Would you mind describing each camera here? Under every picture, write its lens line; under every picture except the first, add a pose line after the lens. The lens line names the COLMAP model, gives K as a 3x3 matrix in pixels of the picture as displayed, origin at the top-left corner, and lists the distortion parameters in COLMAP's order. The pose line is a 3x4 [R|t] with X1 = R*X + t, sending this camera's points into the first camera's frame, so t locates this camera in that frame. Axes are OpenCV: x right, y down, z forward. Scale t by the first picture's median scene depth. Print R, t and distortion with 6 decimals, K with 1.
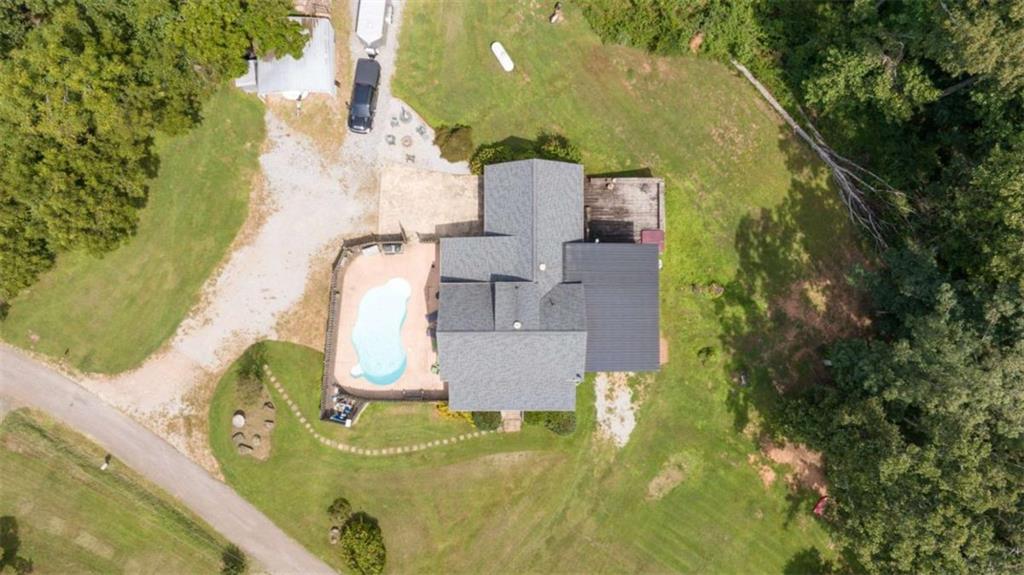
lens RADIAL K [[722.5, 0, 512.0], [0, 722.5, 287.5], [0, 0, 1]] dist [-0.041304, -0.000878]
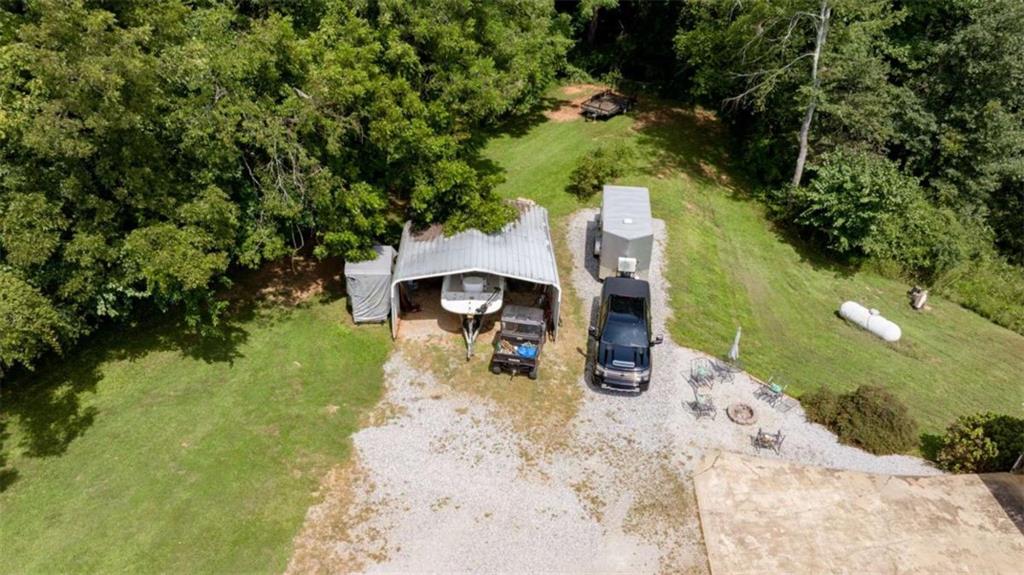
lens RADIAL K [[722.5, 0, 512.0], [0, 722.5, 287.5], [0, 0, 1]] dist [-0.041304, -0.000878]
pose [[0.999808, 0.011573, -0.015815, -0.265385], [-0.019597, 0.588101, -0.808550, 0.074859], [-0.000056, 0.808705, 0.588215, 0.718712]]
